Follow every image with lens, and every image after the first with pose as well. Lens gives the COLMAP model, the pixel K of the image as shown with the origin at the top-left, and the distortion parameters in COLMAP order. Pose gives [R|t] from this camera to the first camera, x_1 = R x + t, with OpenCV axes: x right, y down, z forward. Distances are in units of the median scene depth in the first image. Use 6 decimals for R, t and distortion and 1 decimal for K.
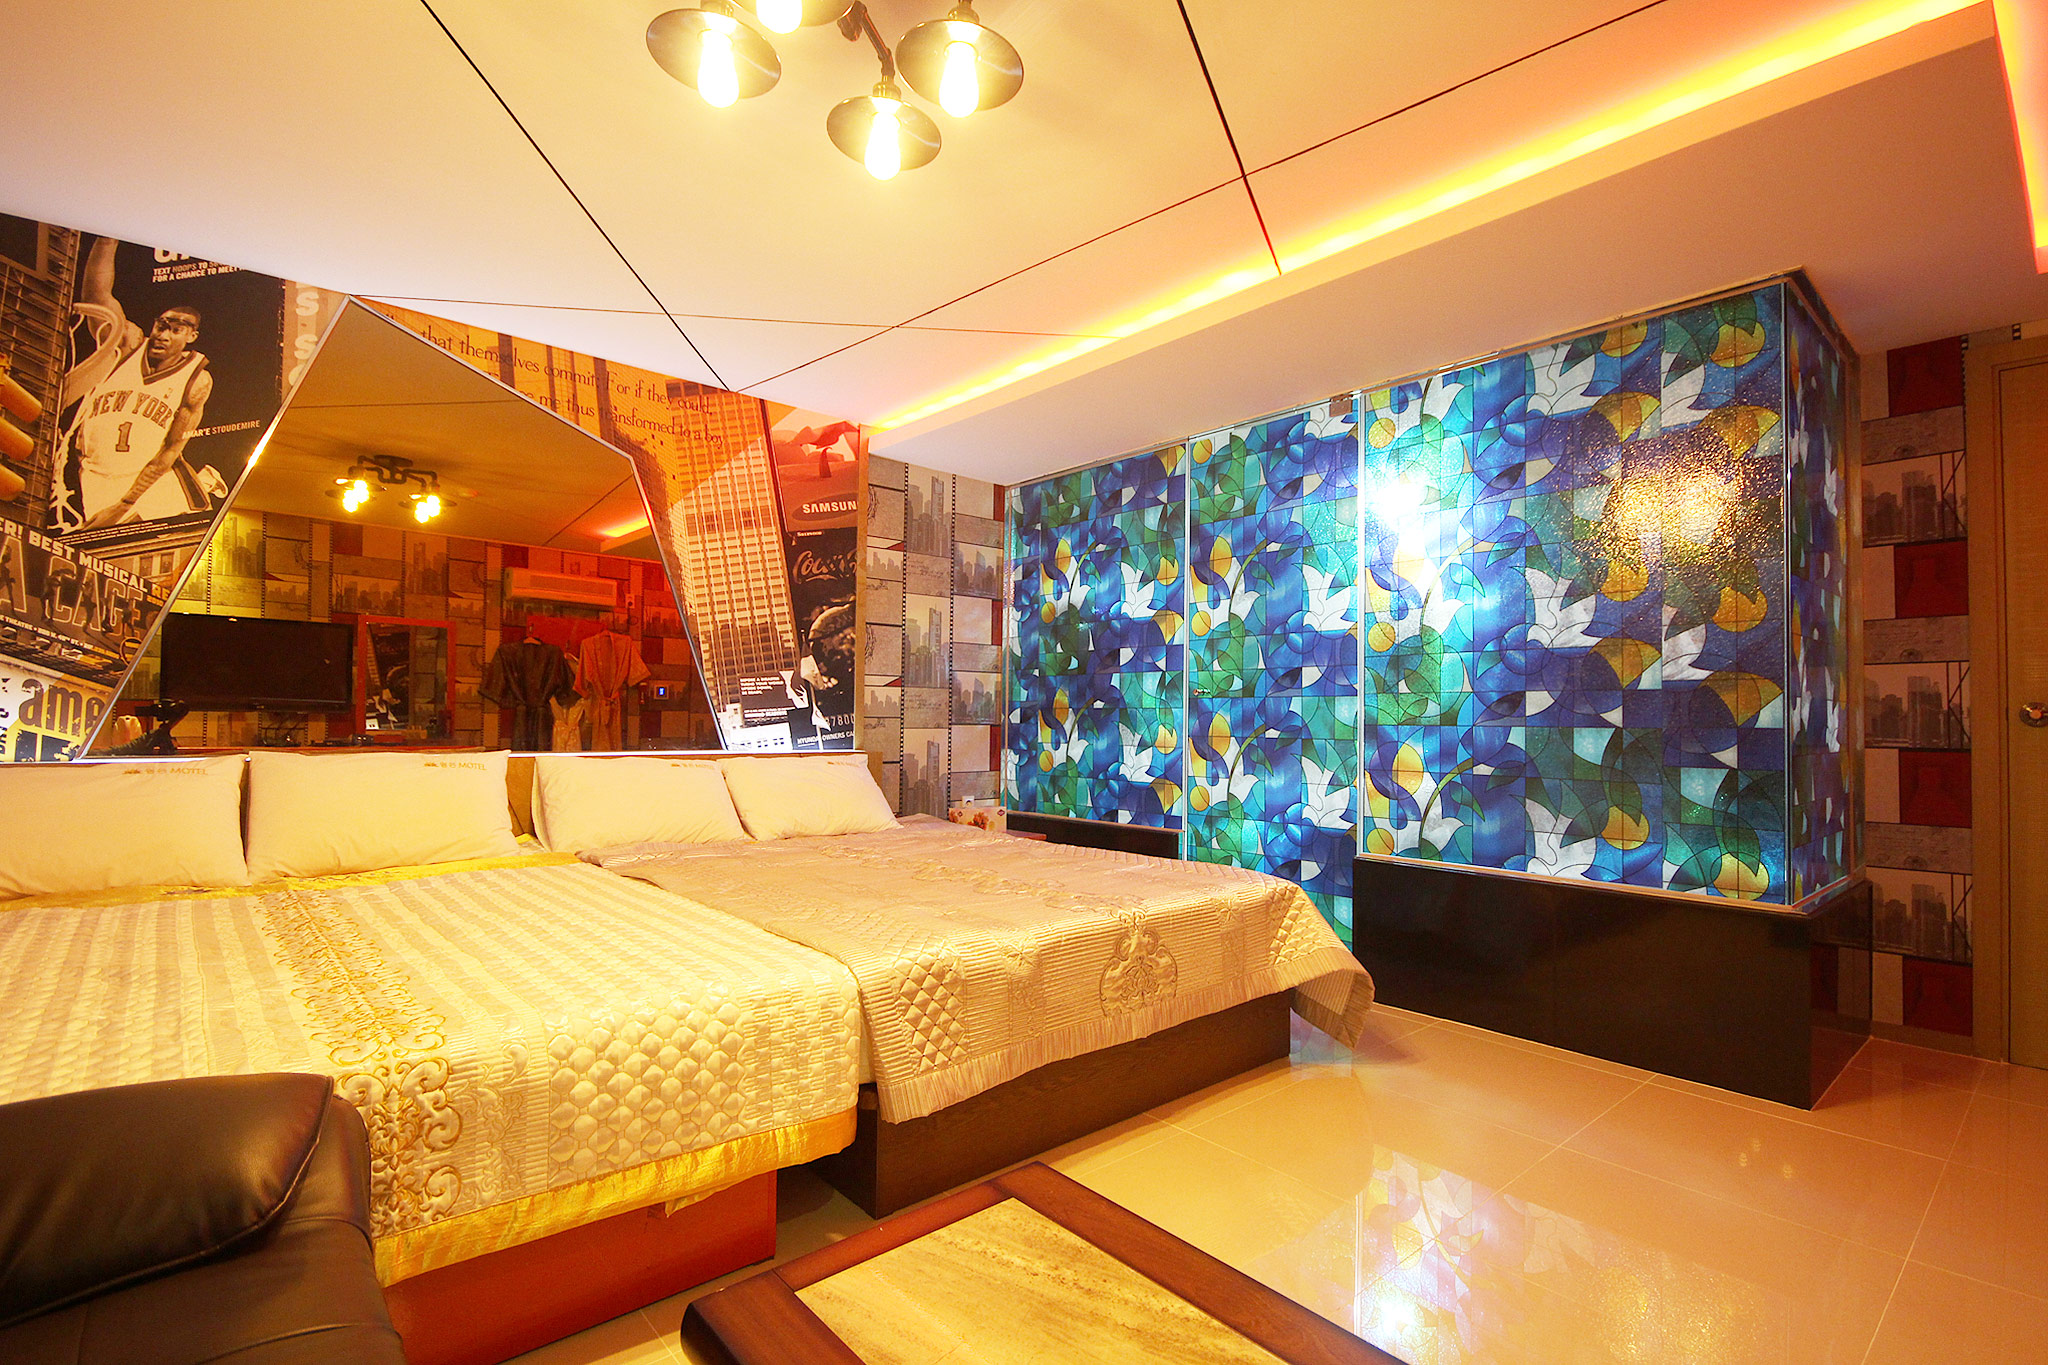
lens RADIAL K [[968.3, 0, 1037.3], [0, 968.3, 688.4], [0, 0, 1]] dist [-0.000420, -0.002030]
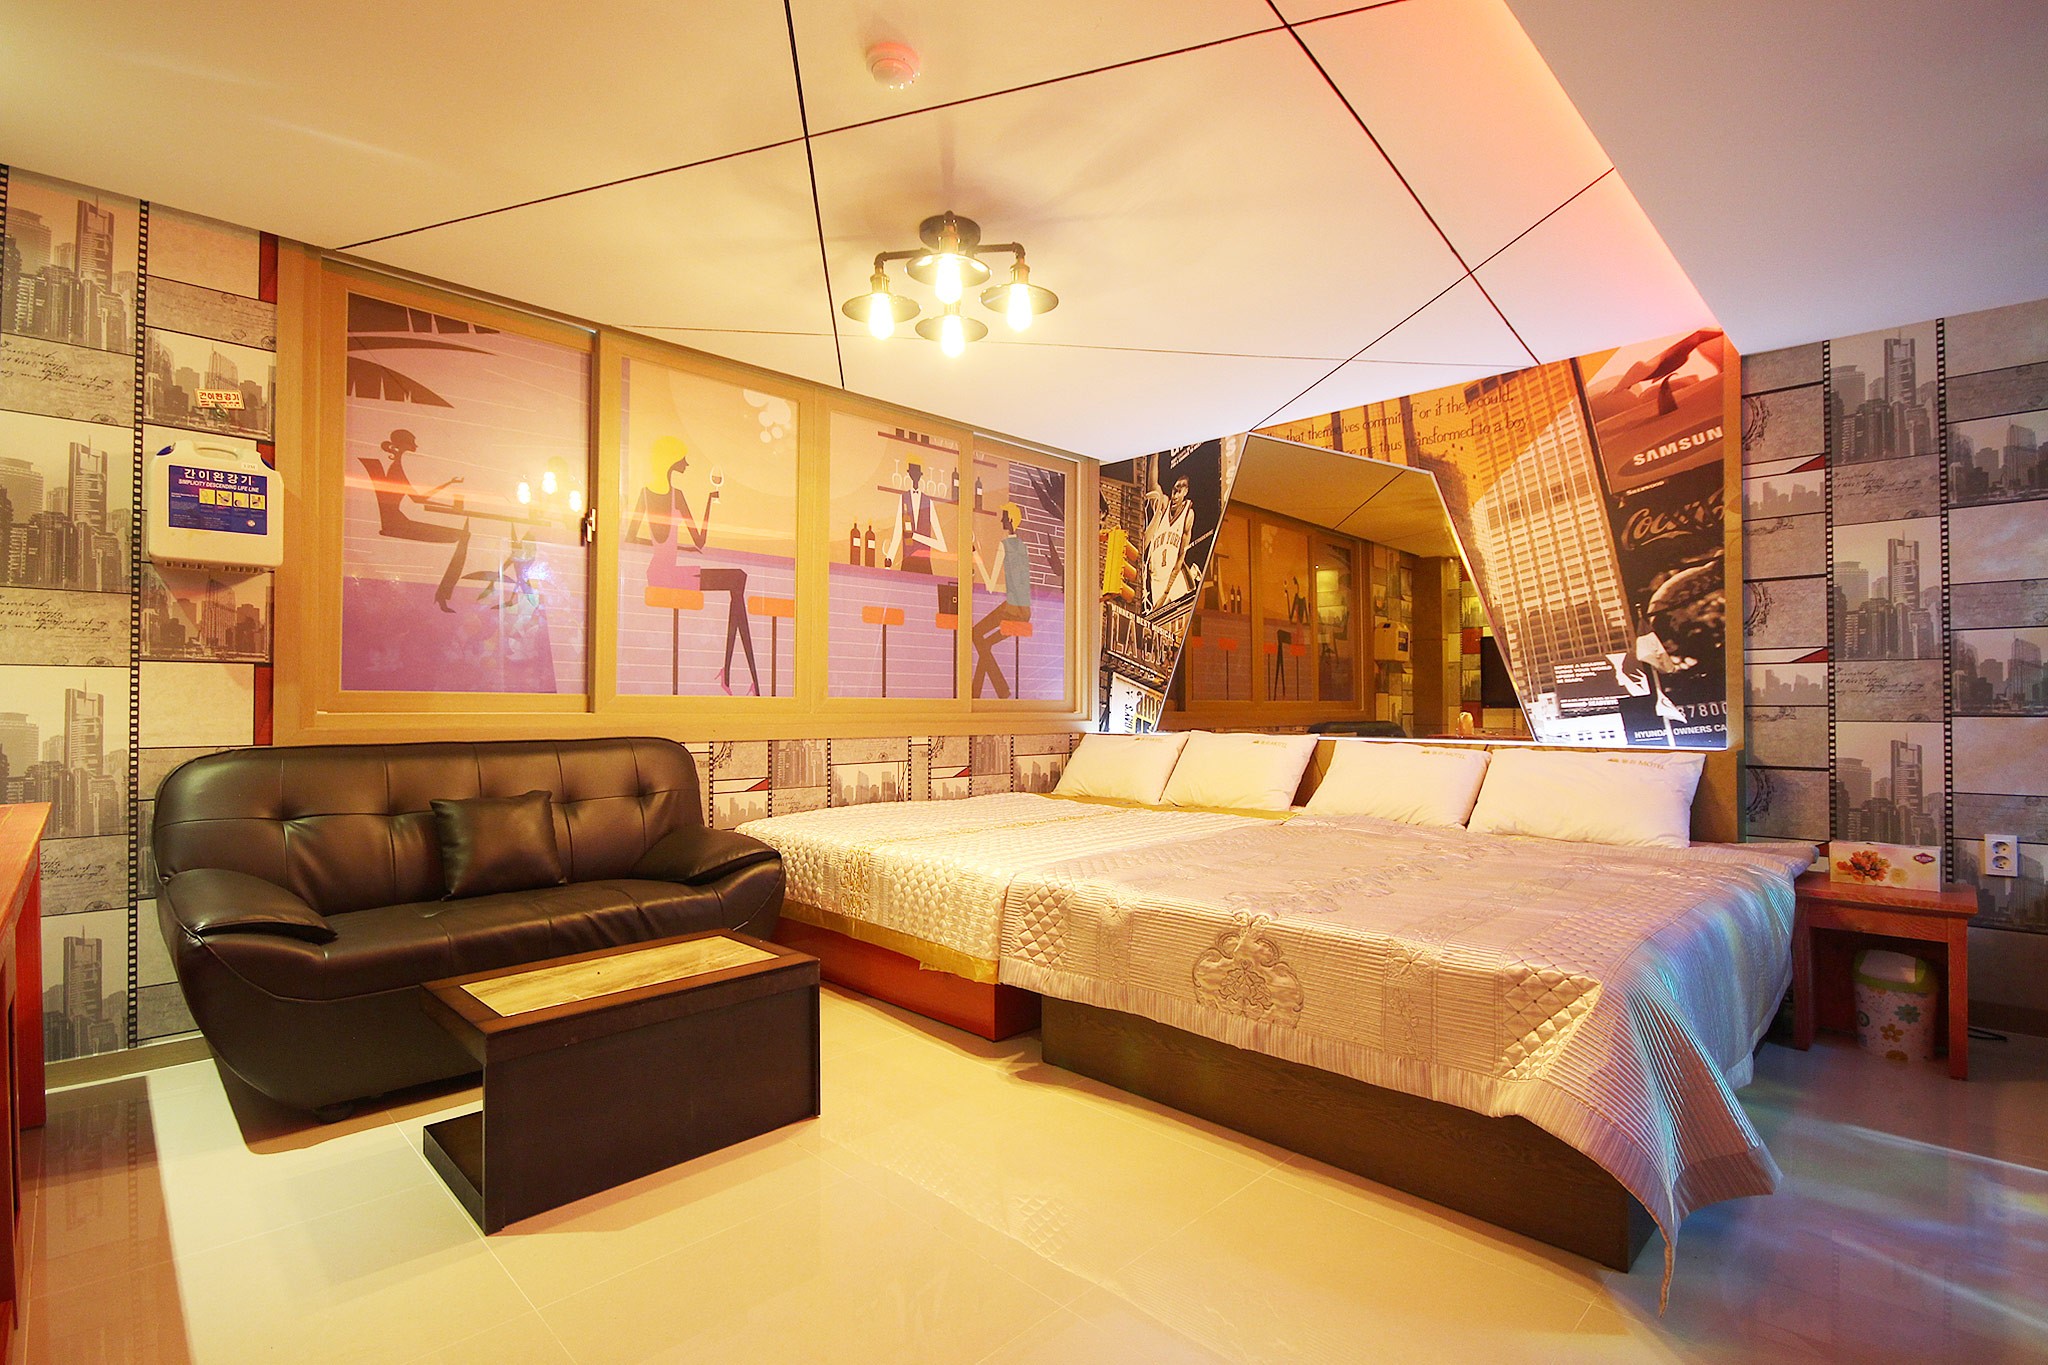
lens RADIAL K [[968.3, 0, 1028.0], [0, 968.3, 685.9], [0, 0, 1]] dist [-0.000420, -0.002030]
pose [[0.046836, -0.031528, -0.998405, 0.614742], [0.031933, 0.999038, -0.030050, 0.021143], [0.998392, -0.030475, 0.047798, 0.452567]]
